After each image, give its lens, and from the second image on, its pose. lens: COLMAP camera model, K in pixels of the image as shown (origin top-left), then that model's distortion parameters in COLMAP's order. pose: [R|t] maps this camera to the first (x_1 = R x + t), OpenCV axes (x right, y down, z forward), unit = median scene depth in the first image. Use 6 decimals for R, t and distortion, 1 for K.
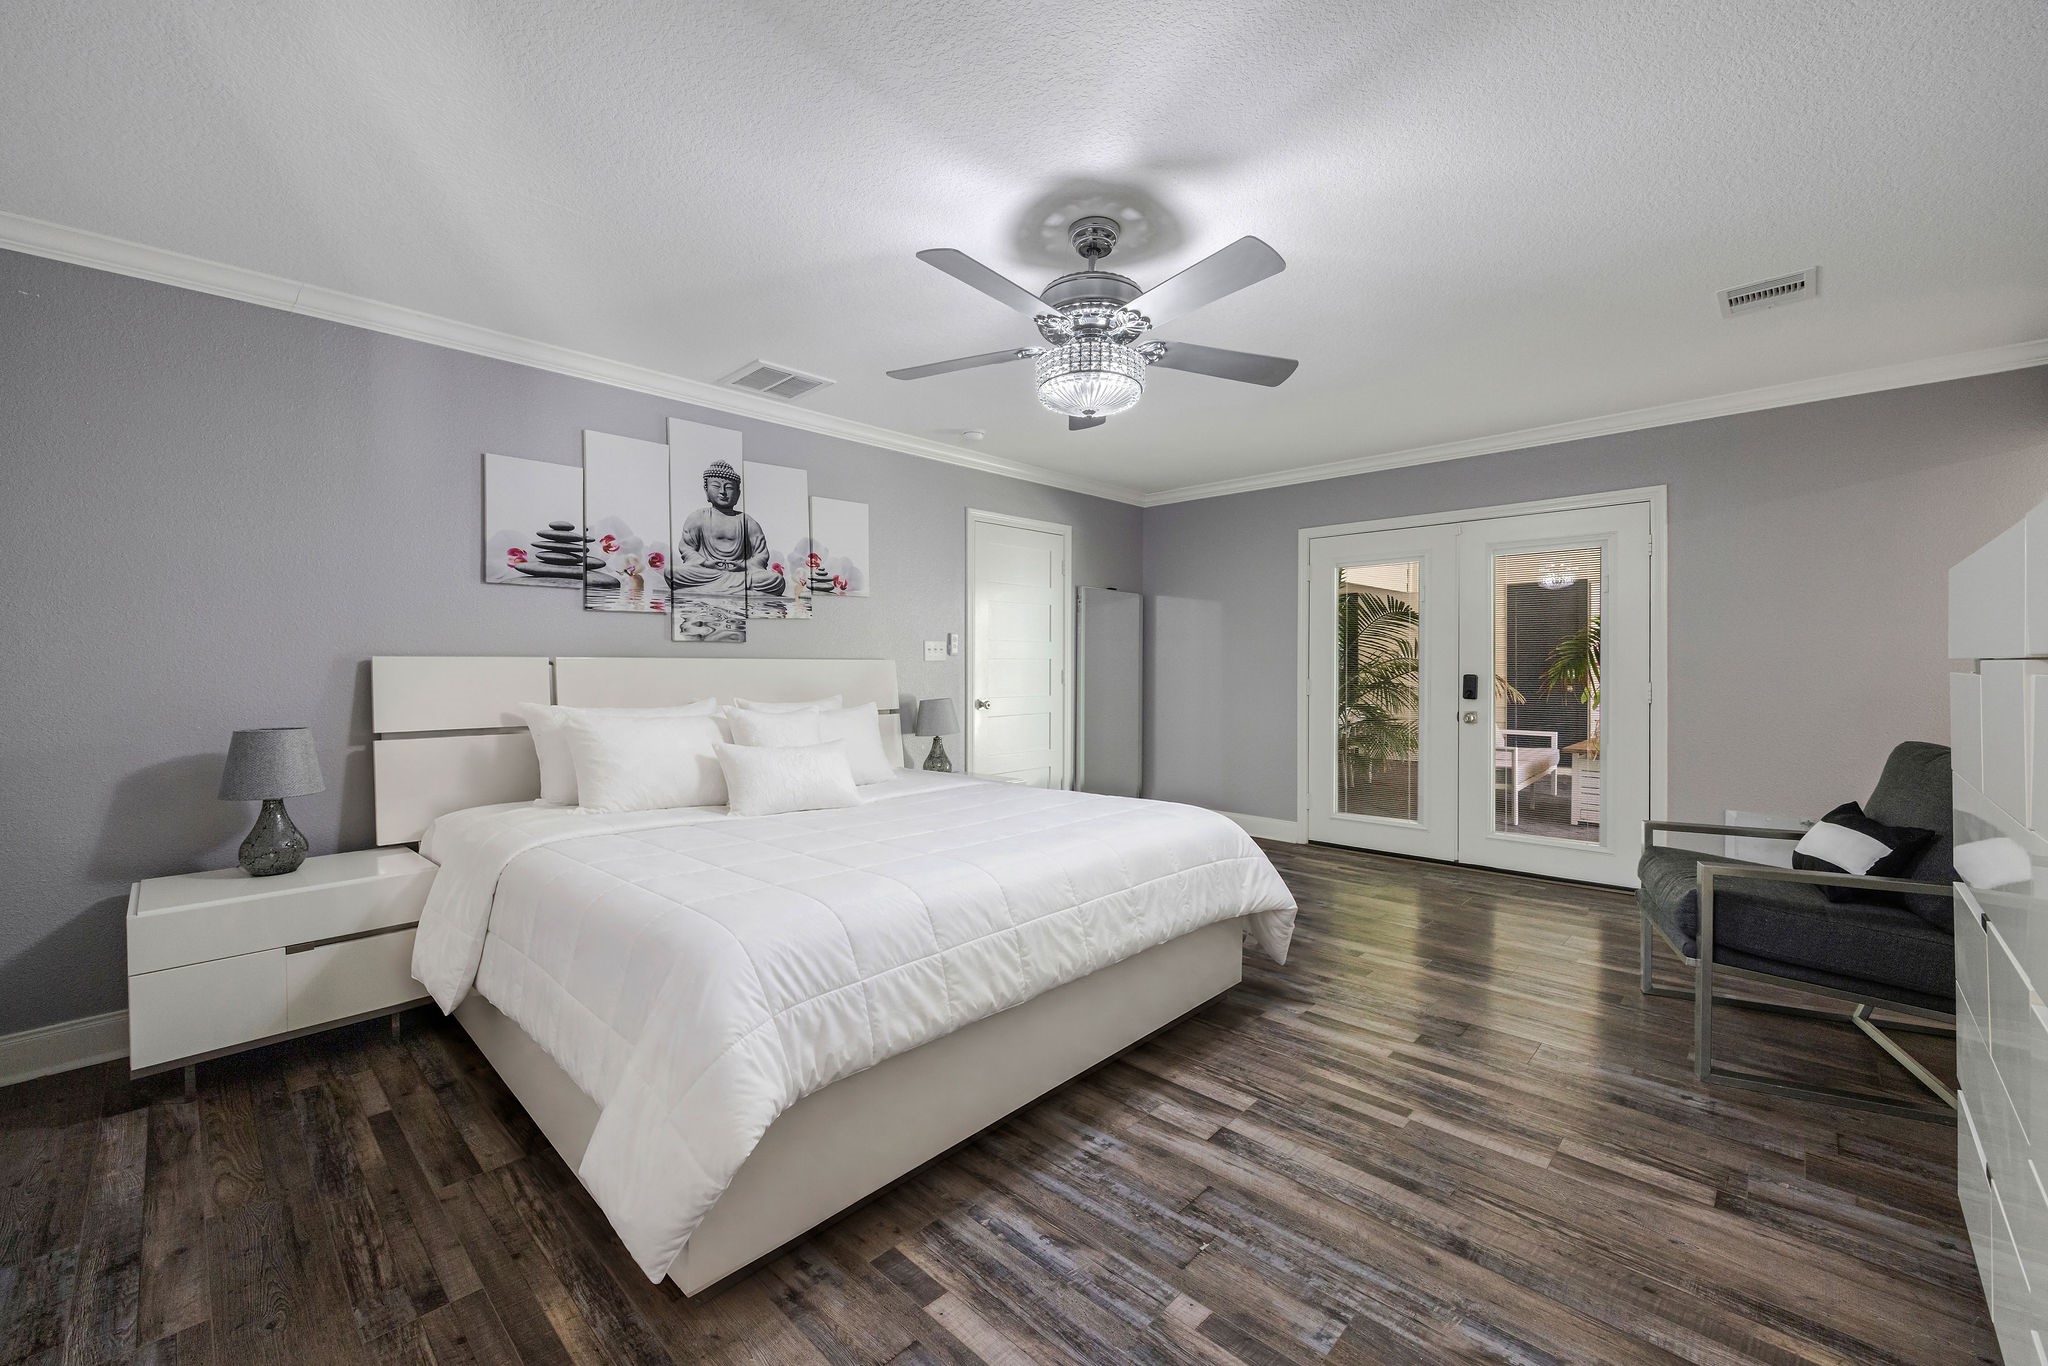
lens RADIAL K [[828.9, 0, 1023.6], [0, 828.9, 671.3], [0, 0, 1]] dist [-0.008248, 0.000473]
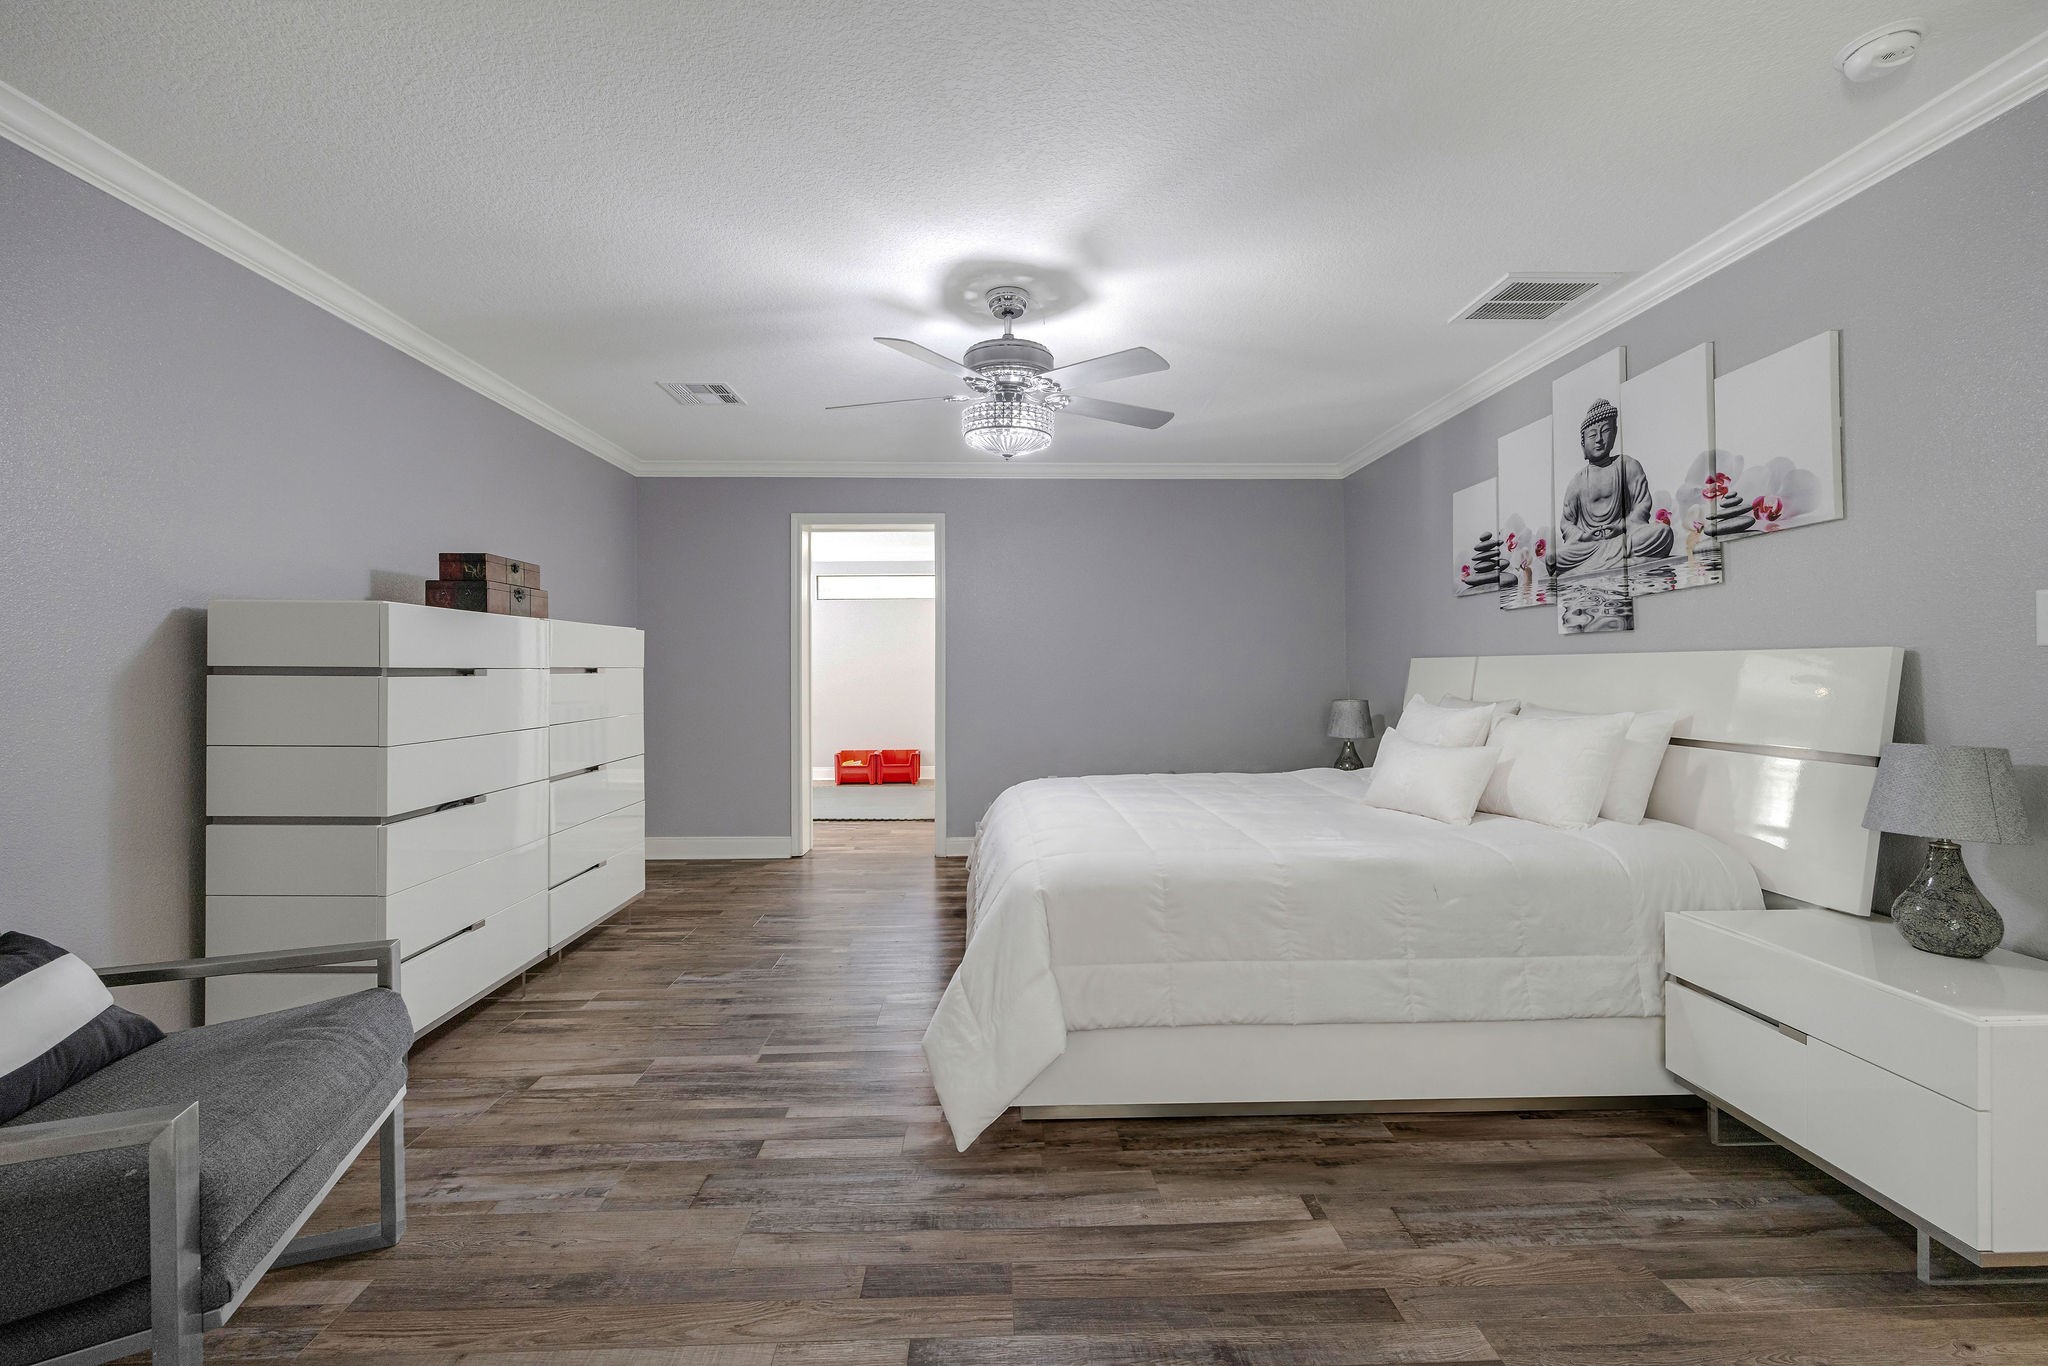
lens RADIAL K [[828.9, 0, 1021.1], [0, 828.9, 674.6], [0, 0, 1]] dist [-0.008248, 0.000473]
pose [[-0.702741, 0.013888, -0.711310, 0.582854], [0.007031, 0.999896, 0.012577, -0.009075], [0.711411, 0.003837, -0.702766, 1.176887]]
